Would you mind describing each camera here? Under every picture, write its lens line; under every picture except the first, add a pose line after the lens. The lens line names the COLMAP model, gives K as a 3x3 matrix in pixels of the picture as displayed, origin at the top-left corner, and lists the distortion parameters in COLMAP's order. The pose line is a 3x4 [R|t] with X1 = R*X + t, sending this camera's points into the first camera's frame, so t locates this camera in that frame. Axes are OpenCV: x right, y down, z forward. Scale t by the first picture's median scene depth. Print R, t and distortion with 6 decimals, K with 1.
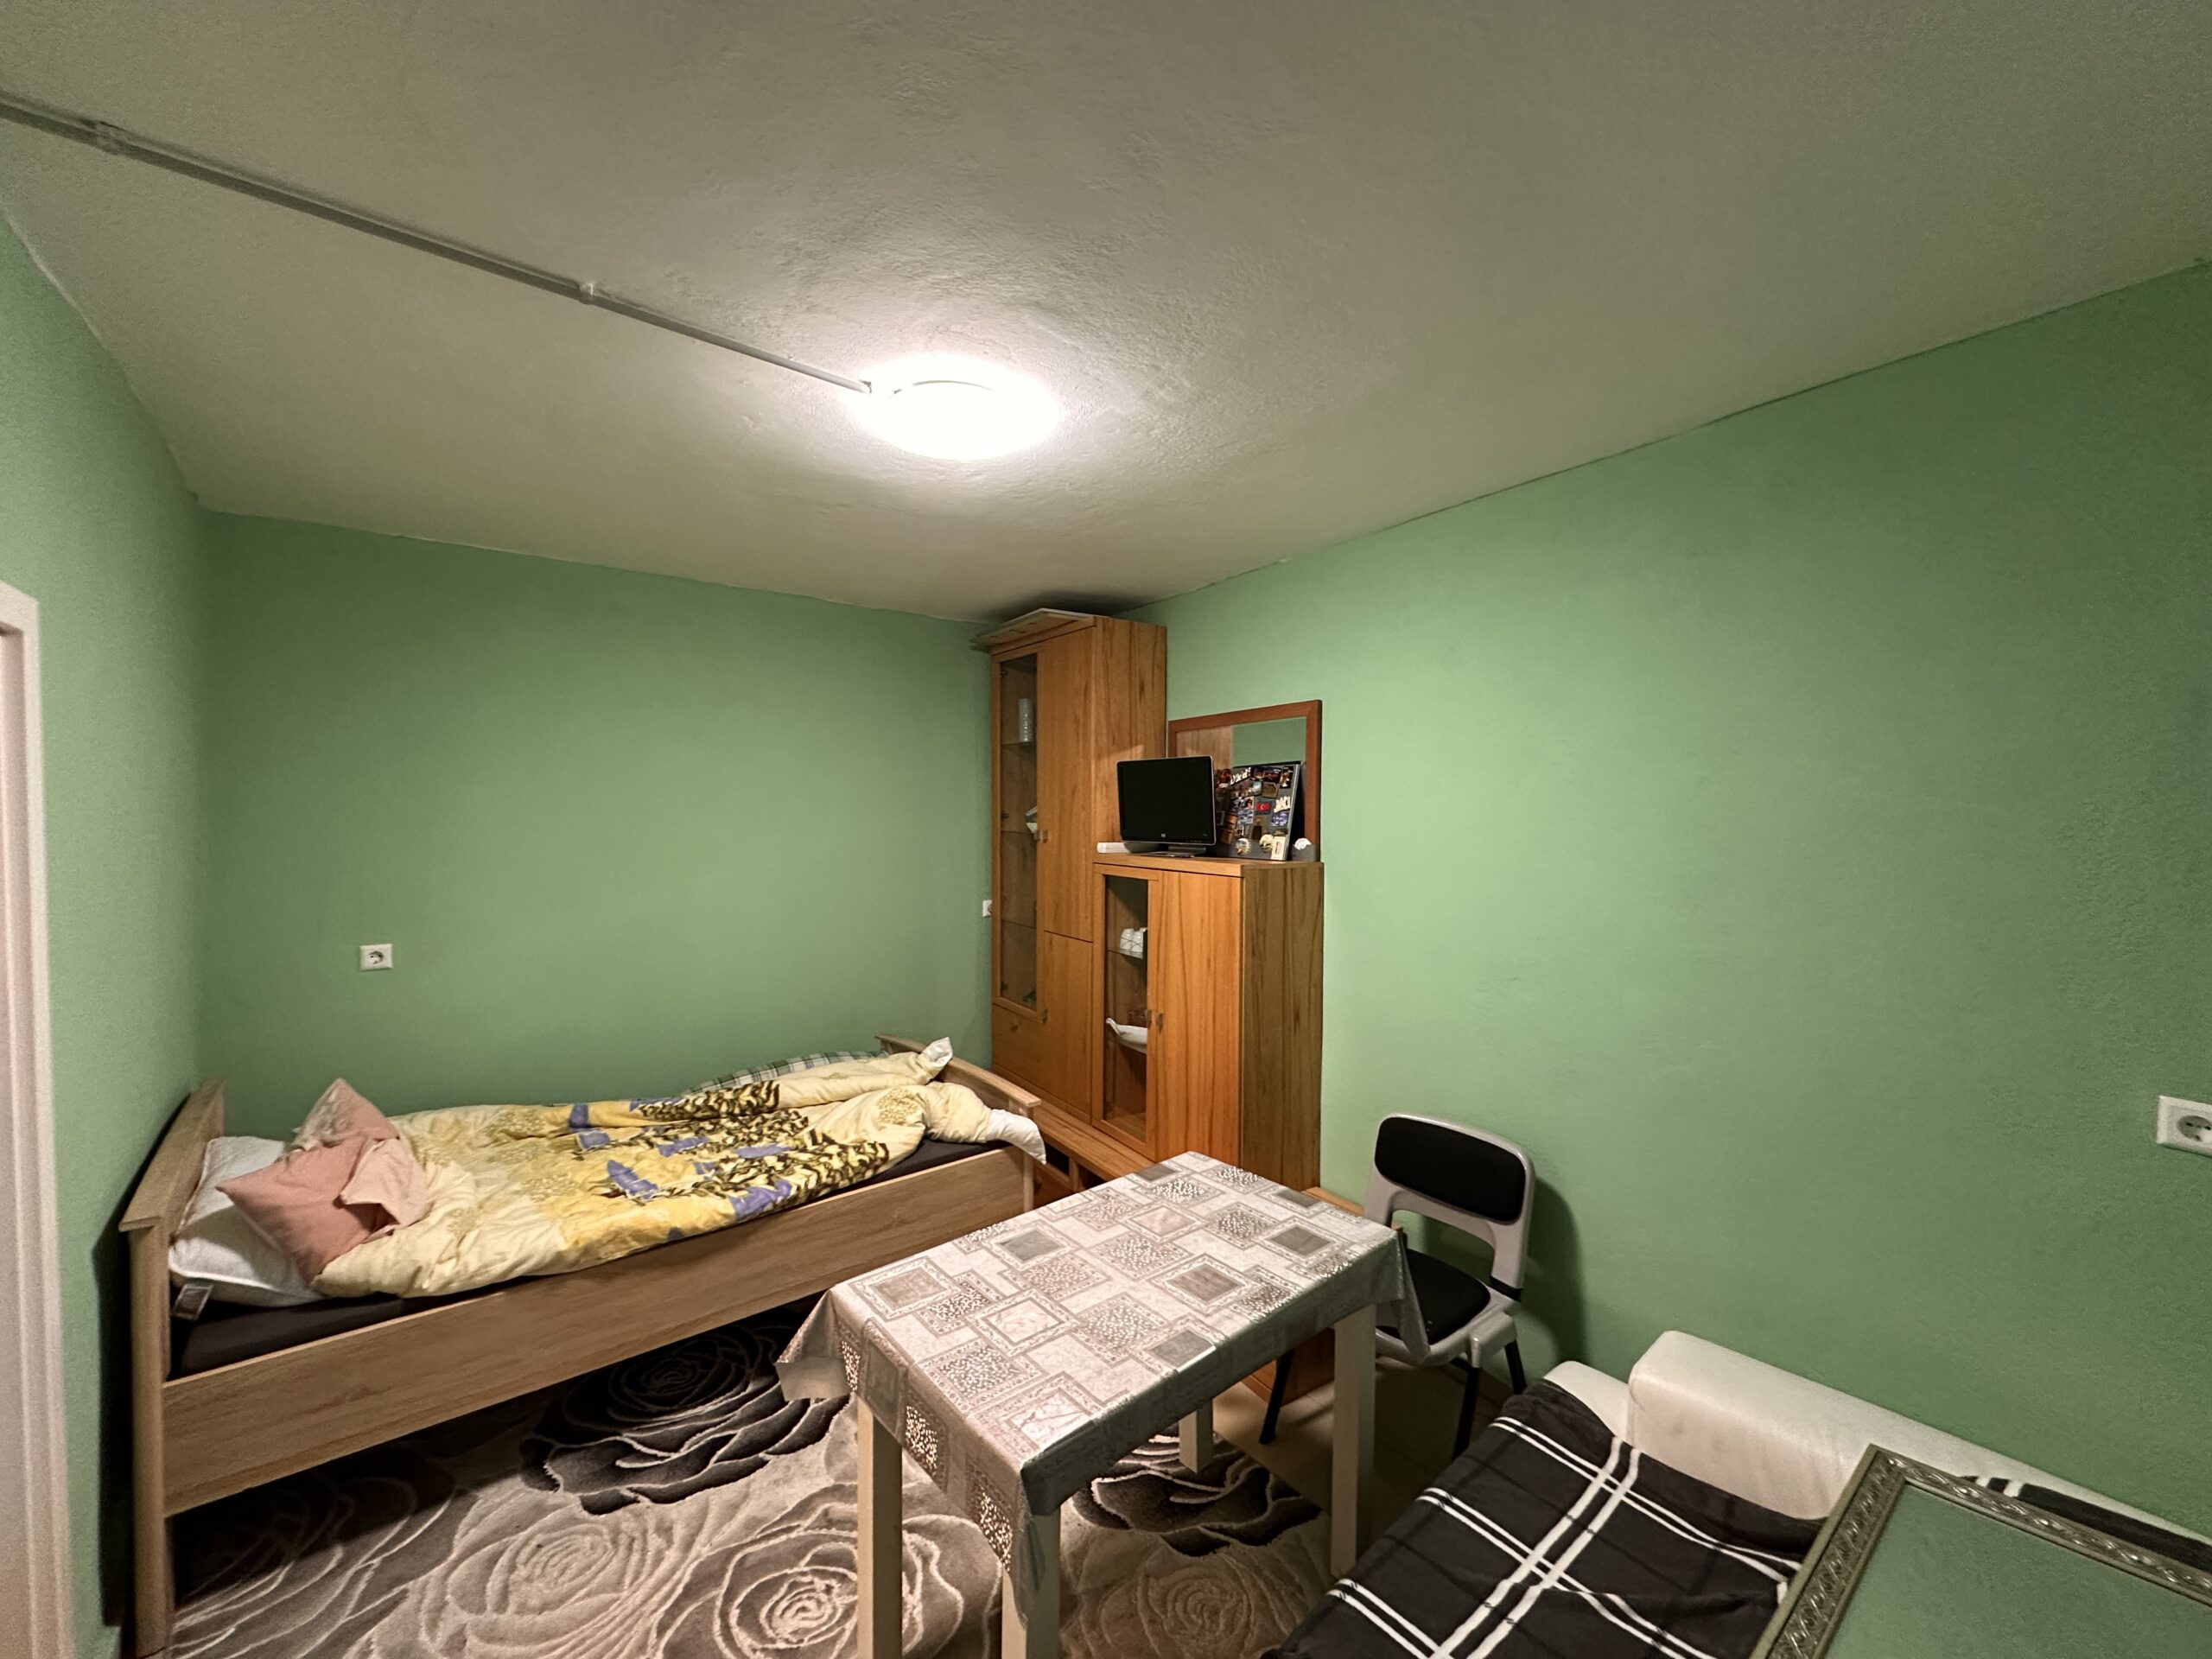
lens RADIAL K [[881.9, 0, 1106.0], [0, 881.9, 829.5], [0, 0, 1]] dist [-0.002889, 0.000839]
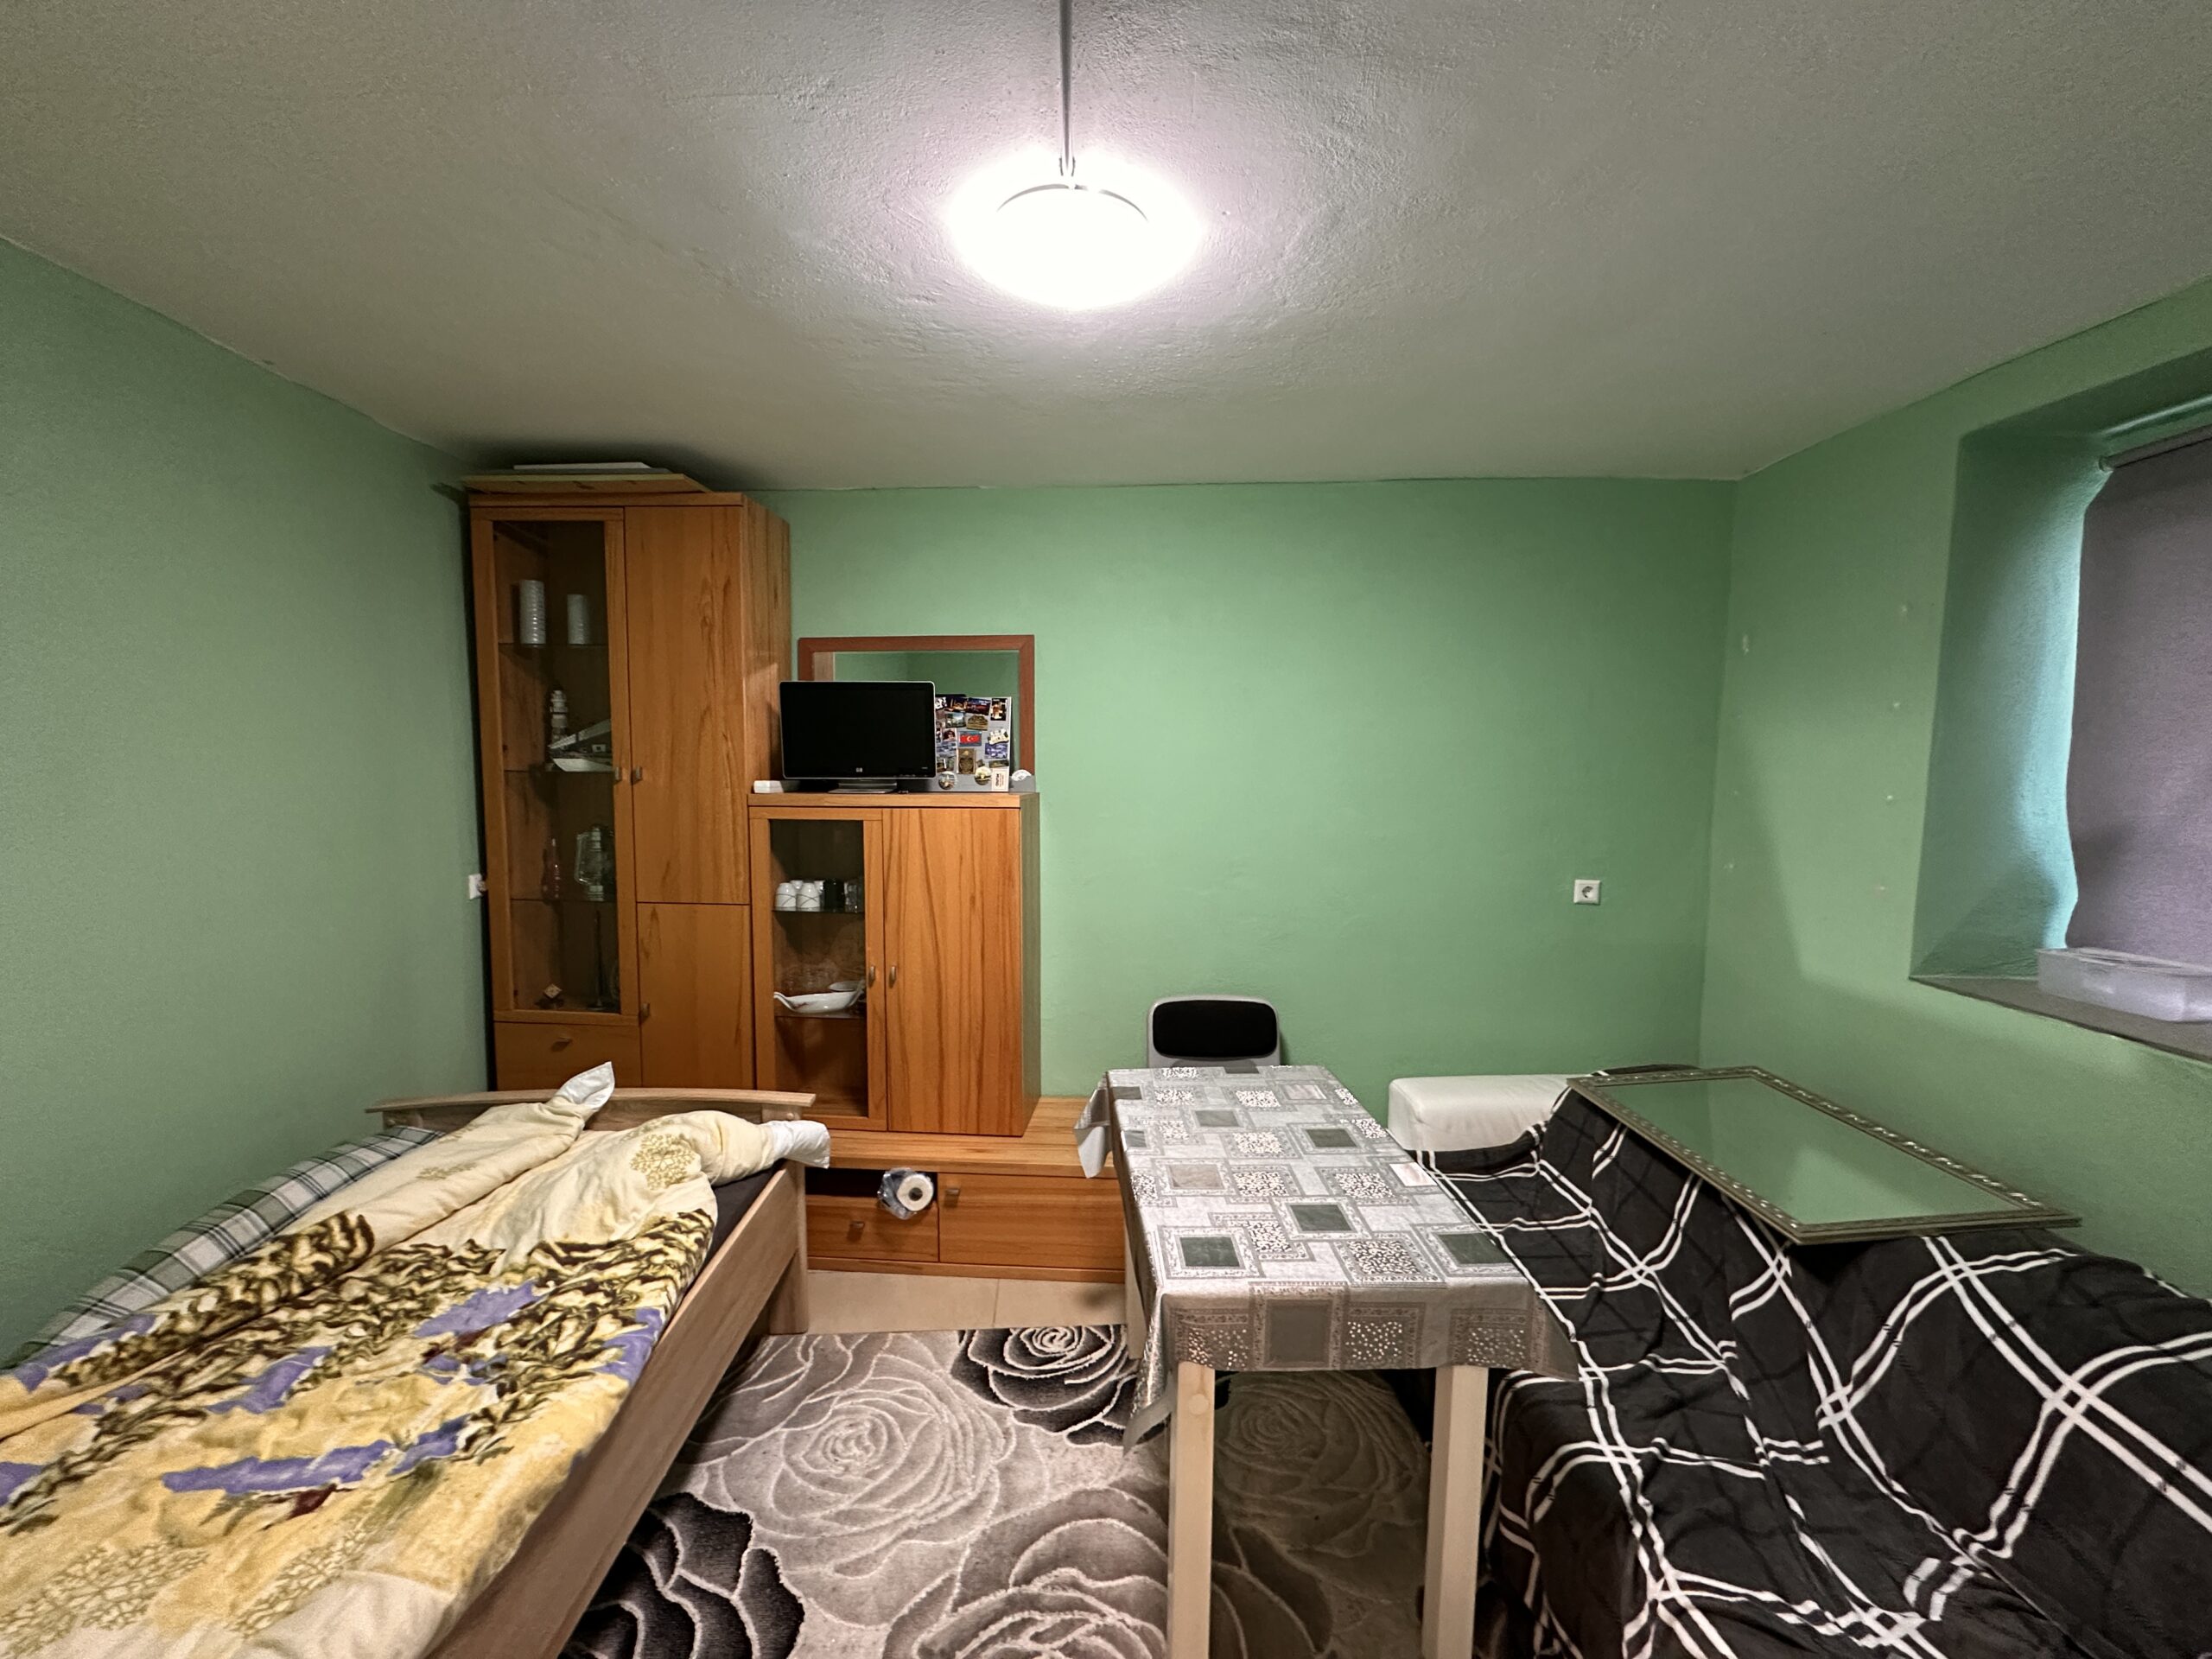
lens RADIAL K [[881.9, 0, 1106.0], [0, 881.9, 829.5], [0, 0, 1]] dist [-0.002889, 0.000839]
pose [[0.607692, -0.062056, 0.791745, -0.533344], [0.016812, 0.997724, 0.065297, 0.014158], [-0.793995, -0.026369, 0.607352, 0.296074]]
